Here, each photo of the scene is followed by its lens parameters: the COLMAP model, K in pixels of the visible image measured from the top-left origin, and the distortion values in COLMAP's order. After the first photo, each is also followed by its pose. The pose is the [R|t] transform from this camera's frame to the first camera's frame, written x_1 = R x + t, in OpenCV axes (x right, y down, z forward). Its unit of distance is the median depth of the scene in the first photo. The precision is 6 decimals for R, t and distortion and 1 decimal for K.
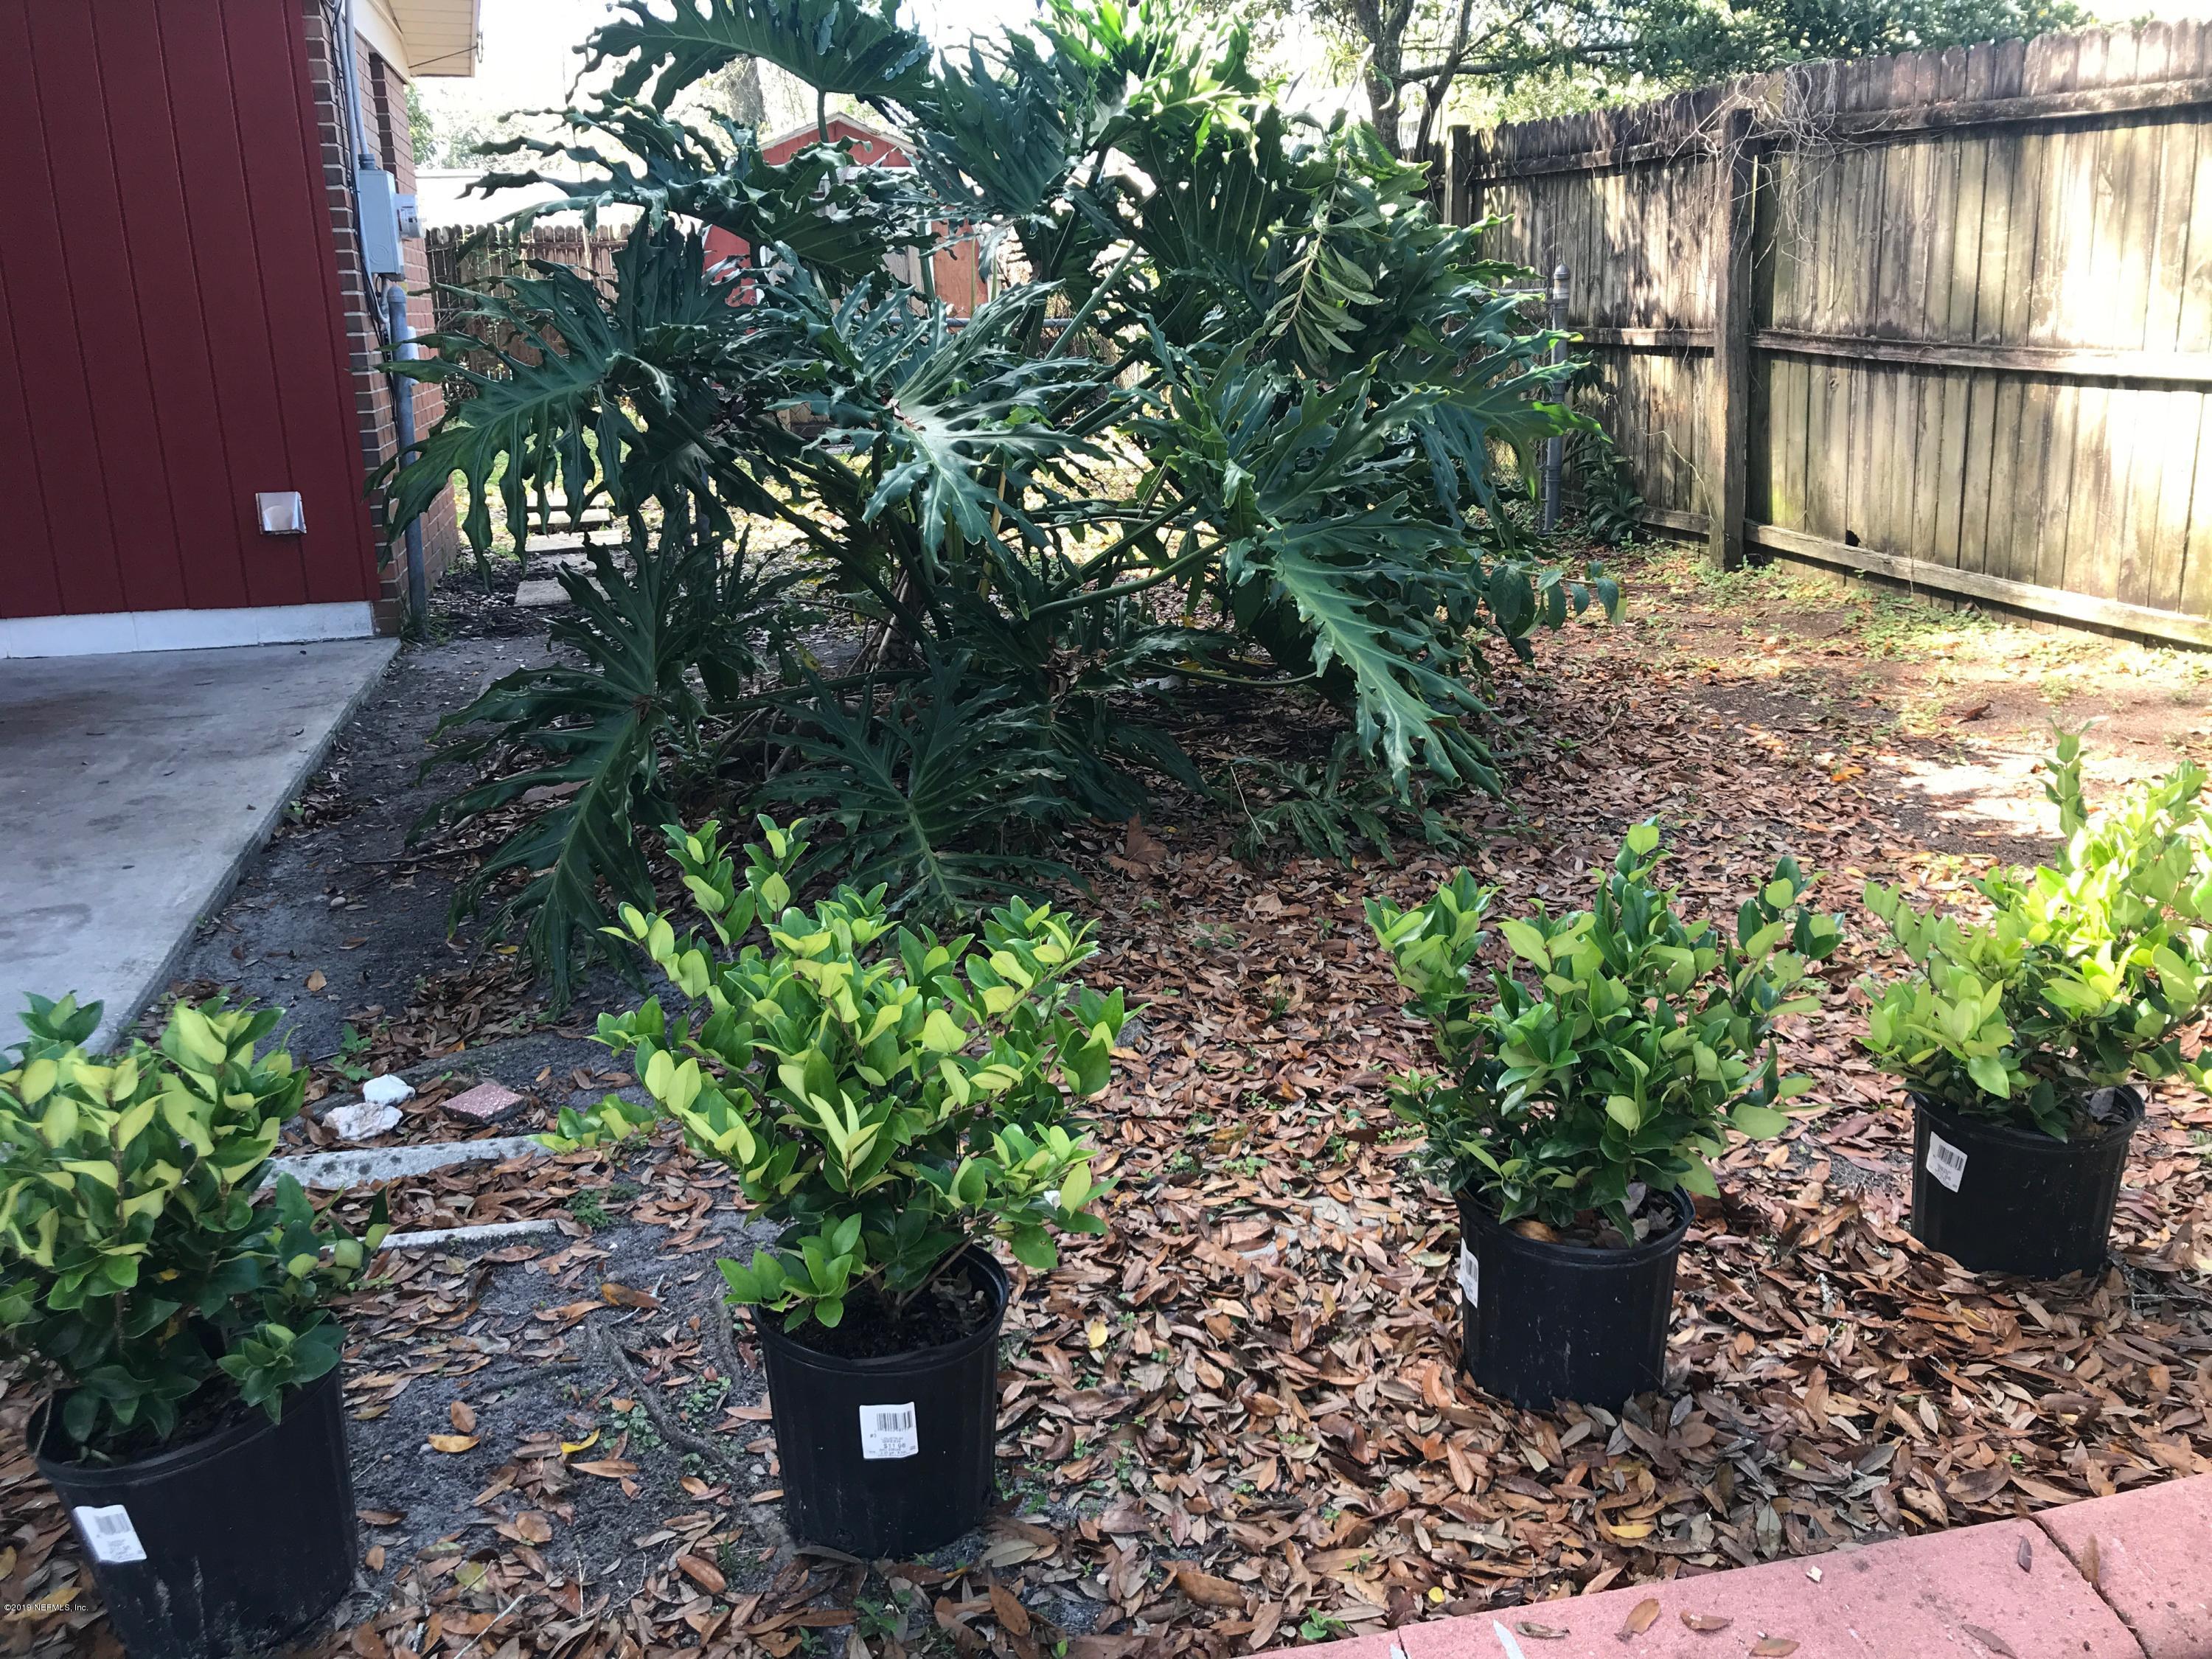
lens RADIAL K [[1862.0, 0, 1106.0], [0, 1862.0, 829.5], [0, 0, 1]] dist [0.011707, 0.007524]
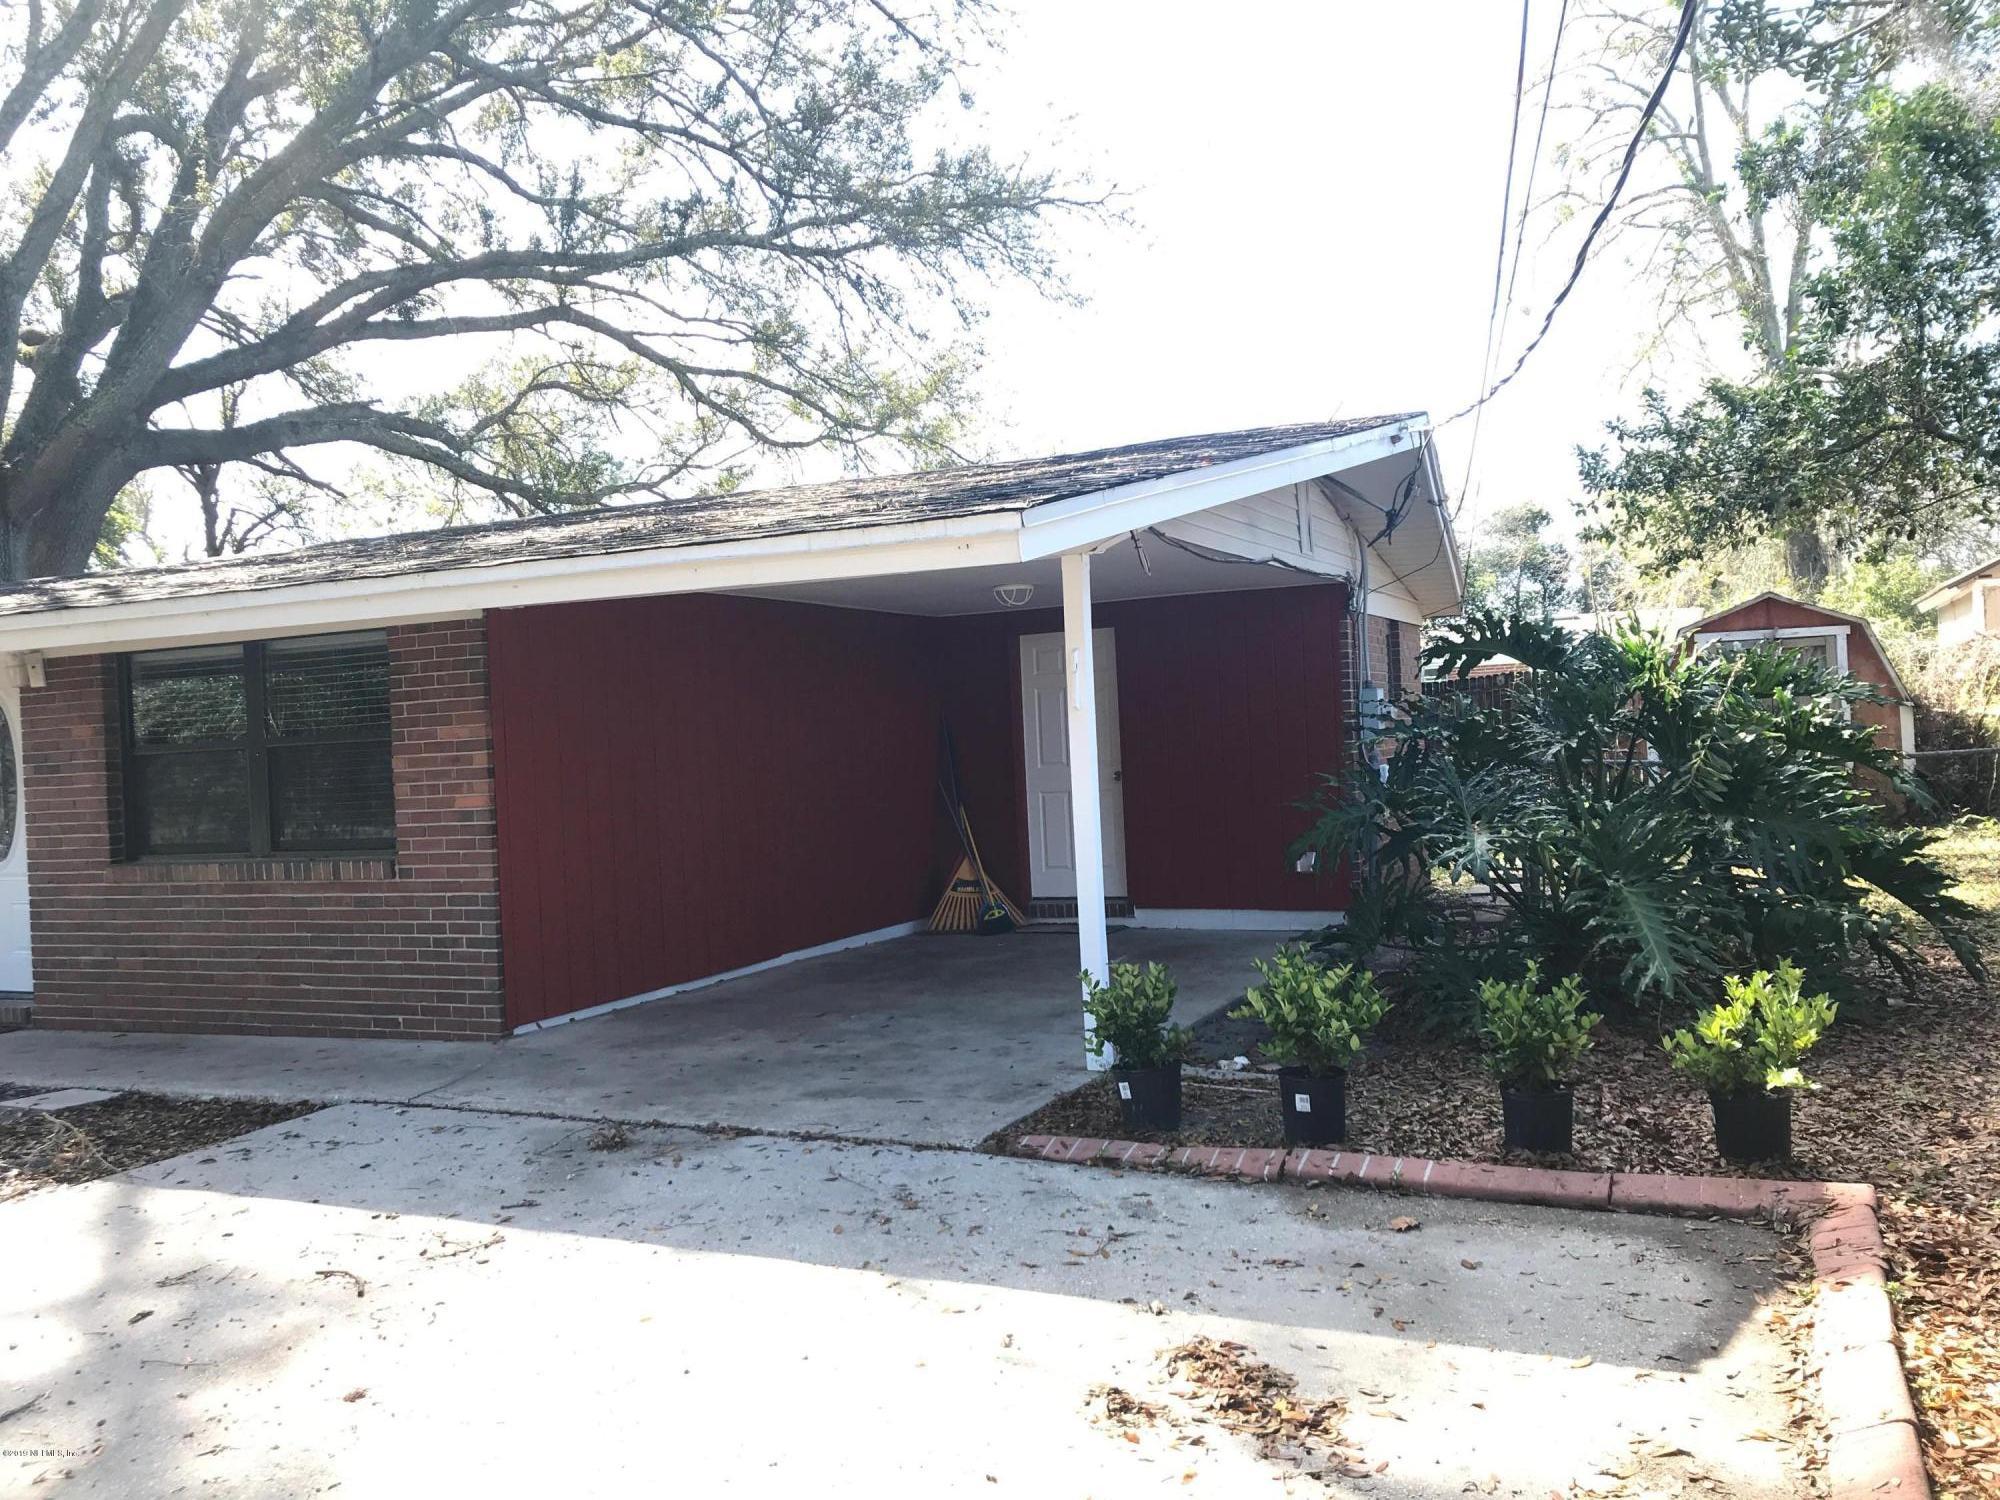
lens RADIAL K [[1683.6, 0, 1000.0], [0, 1683.6, 750.0], [0, 0, 1]] dist [0.011707, 0.007524]
pose [[0.785357, -0.003952, -0.619030, 1.127622], [-0.144215, 0.971298, -0.189164, 0.271944], [0.602010, 0.237835, 0.762246, -1.582939]]
